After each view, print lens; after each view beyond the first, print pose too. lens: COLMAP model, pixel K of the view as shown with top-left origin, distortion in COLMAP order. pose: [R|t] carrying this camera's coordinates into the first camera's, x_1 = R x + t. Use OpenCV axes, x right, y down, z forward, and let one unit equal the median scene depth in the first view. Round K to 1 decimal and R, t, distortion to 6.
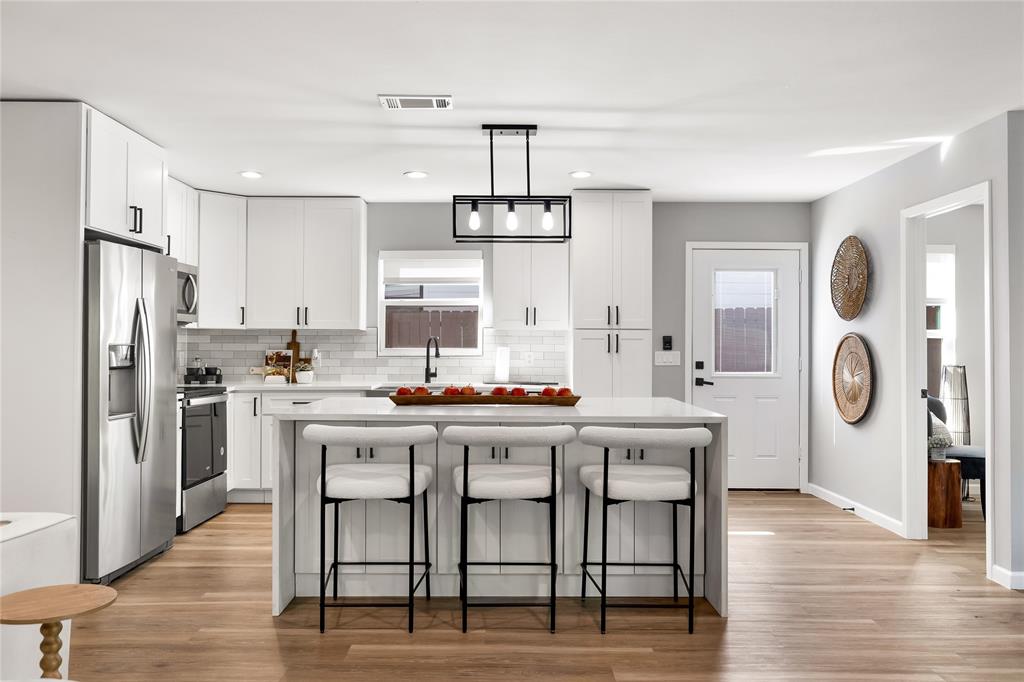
lens RADIAL K [[788.6, 0, 512.0], [0, 788.6, 341.0], [0, 0, 1]] dist [-0.006627, -0.002503]
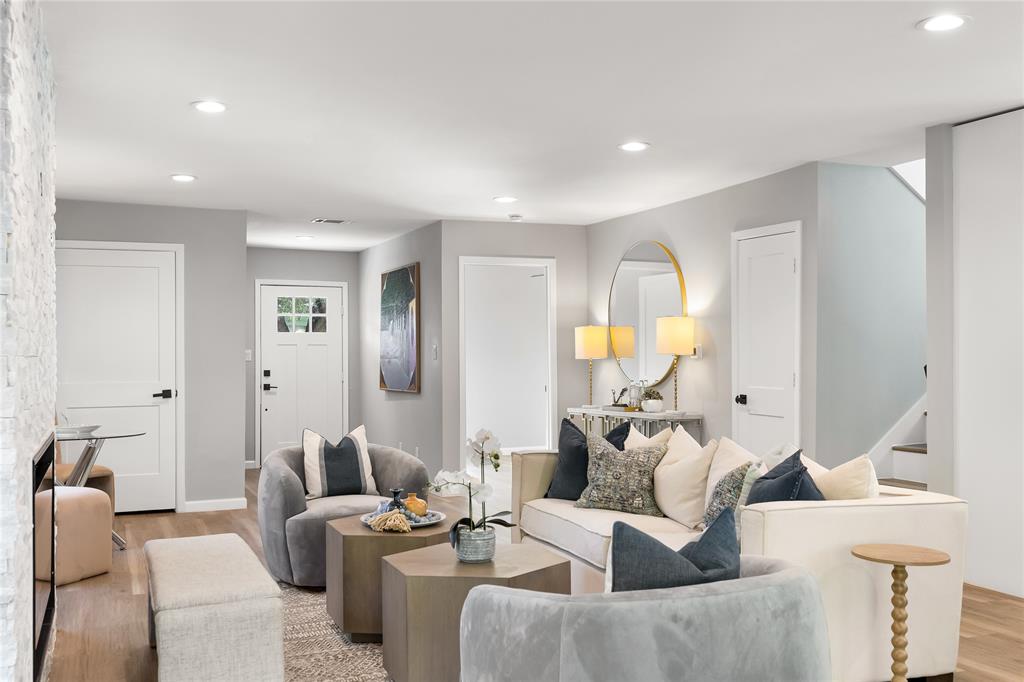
lens RADIAL K [[1001.1, 0, 512.0], [0, 1001.1, 341.0], [0, 0, 1]] dist [0.001092, 0.005997]
pose [[0.374674, -0.015495, -0.927027, 0.253956], [0.010722, 0.999866, -0.012379, 0.002259], [0.927095, -0.005302, 0.374790, -0.065440]]
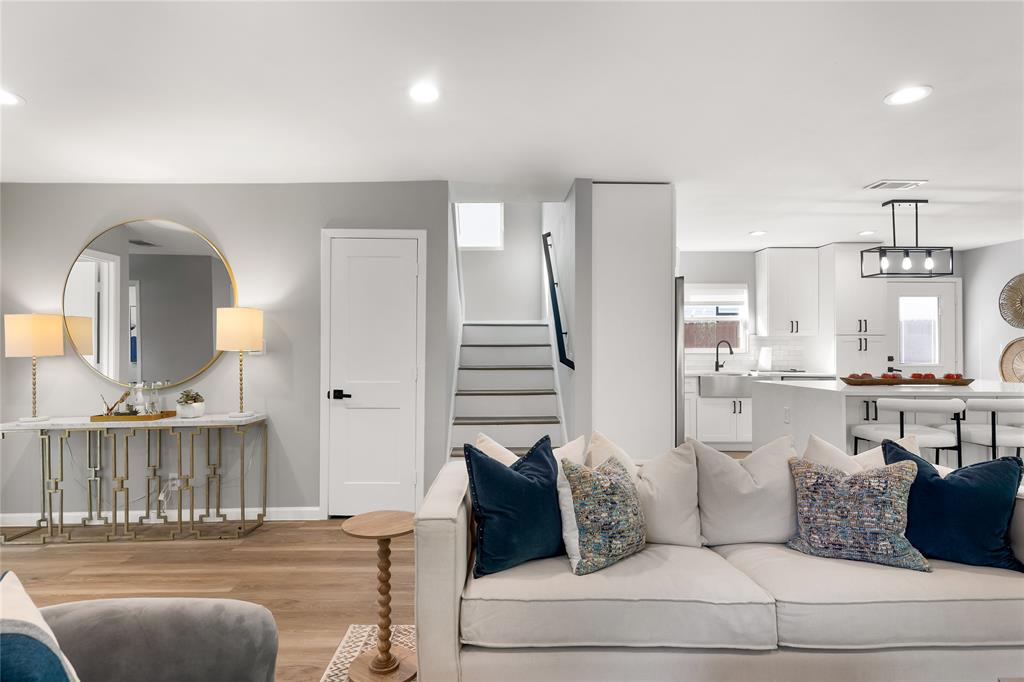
lens RADIAL K [[524.2, 0, 512.0], [0, 524.2, 341.0], [0, 0, 1]] dist [0.001602, 0.000680]
pose [[0.999877, -0.004453, 0.015035, -0.633180], [0.004560, 0.999965, -0.007085, 0.000498], [-0.015002, 0.007153, 0.999862, 0.003642]]
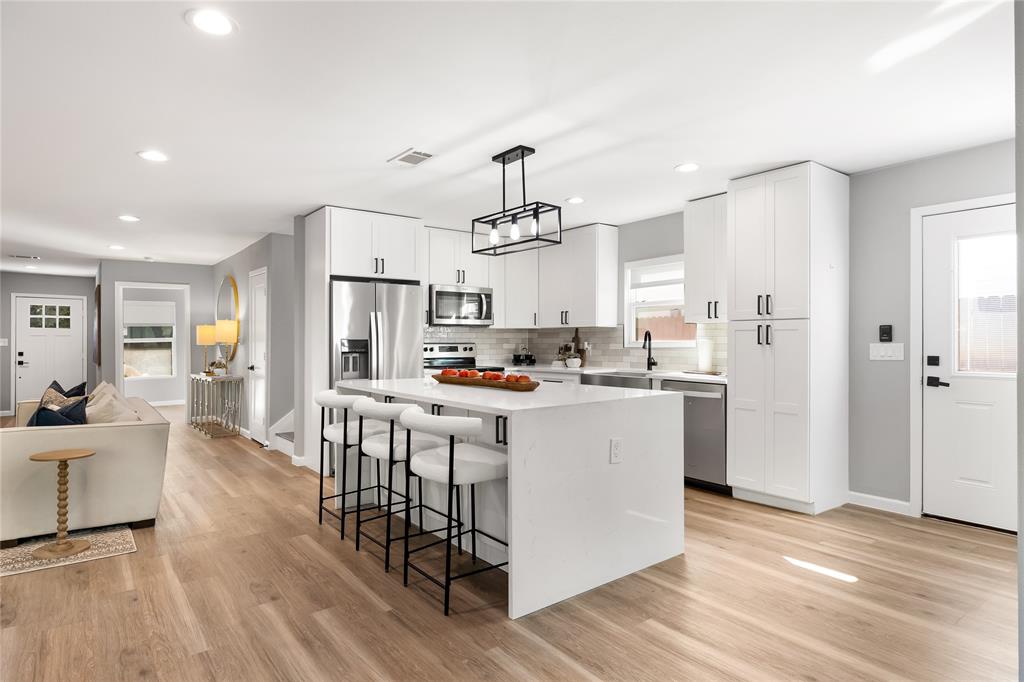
lens RADIAL K [[569.2, 0, 512.0], [0, 569.2, 341.0], [0, 0, 1]] dist [0.000215, 0.000370]
pose [[0.605412, -0.004470, -0.795900, 0.550874], [0.008436, 0.999964, 0.000800, 0.008328], [0.795868, -0.007198, 0.605428, 0.392134]]
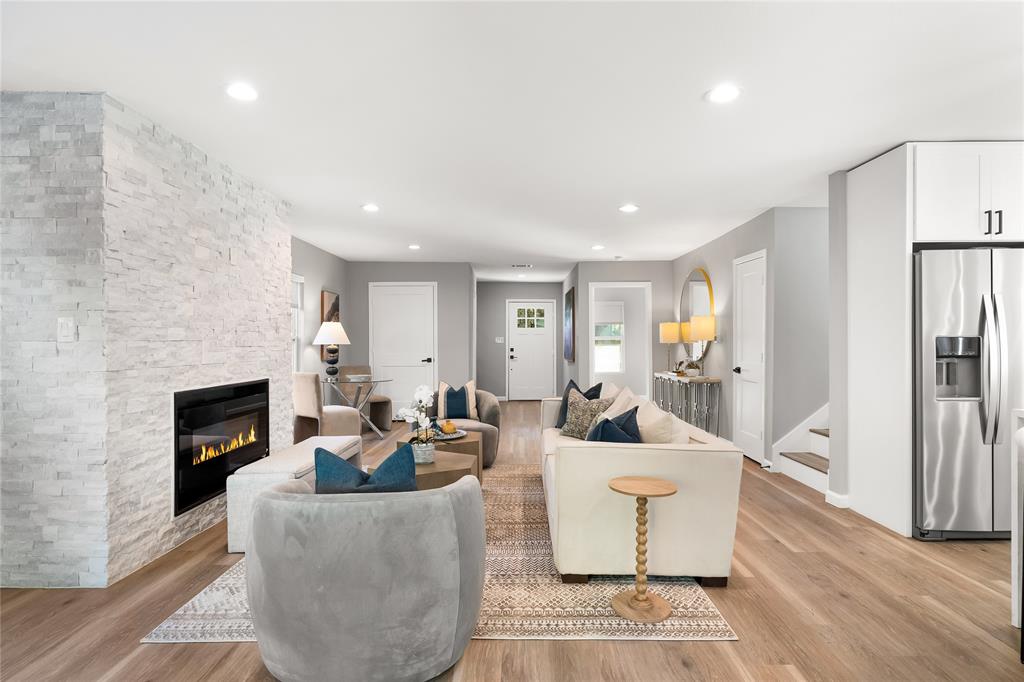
lens RADIAL K [[543.8, 0, 512.0], [0, 543.8, 341.0], [0, 0, 1]] dist [-0.005151, -0.000833]
pose [[-0.016704, -0.000067, -0.999860, 0.231897], [0.008274, 0.999966, -0.000206, 0.004591], [0.999826, -0.008276, -0.016702, 0.278191]]
